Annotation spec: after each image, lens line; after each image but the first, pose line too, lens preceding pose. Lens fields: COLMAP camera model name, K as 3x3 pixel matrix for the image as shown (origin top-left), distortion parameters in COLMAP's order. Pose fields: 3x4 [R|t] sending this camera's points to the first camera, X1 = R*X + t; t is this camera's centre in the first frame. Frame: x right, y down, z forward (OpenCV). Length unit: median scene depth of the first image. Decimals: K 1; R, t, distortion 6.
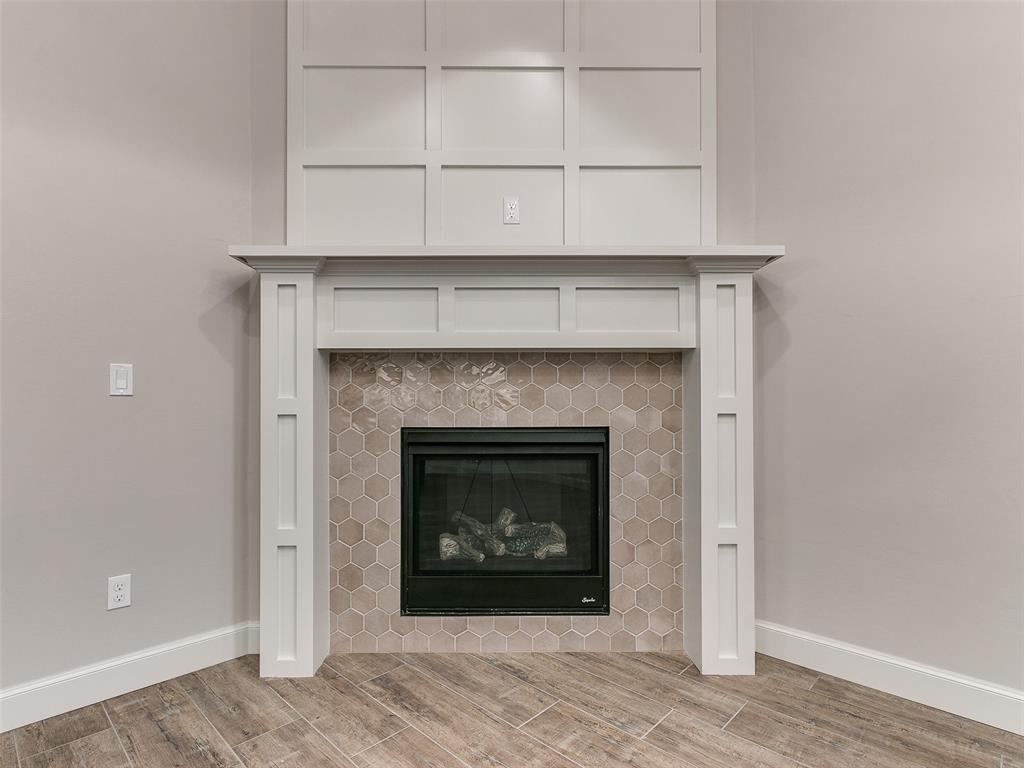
lens RADIAL K [[535.3, 0, 504.2], [0, 535.3, 394.0], [0, 0, 1]] dist [0.014104, 0.000078]
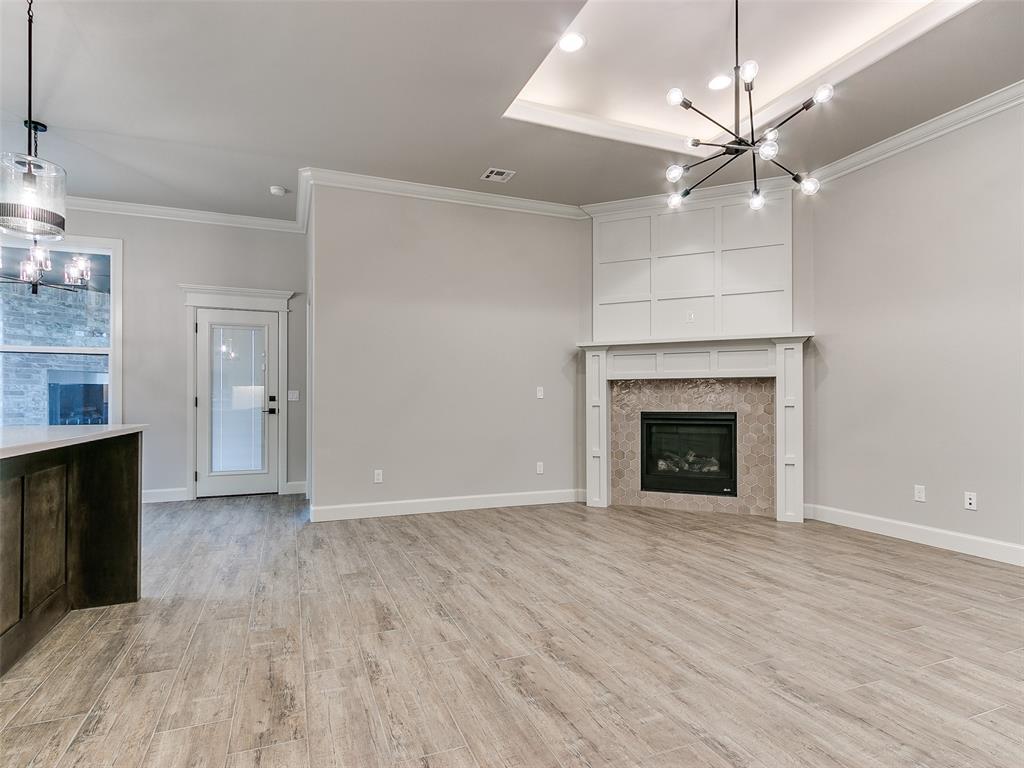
lens RADIAL K [[535.3, 0, 504.2], [0, 535.3, 394.0], [0, 0, 1]] dist [0.014104, 0.000078]
pose [[0.909526, -0.004930, -0.415619, 0.245166], [0.004399, 0.999988, -0.002236, -0.012452], [0.415625, 0.000206, 0.909536, -1.410954]]
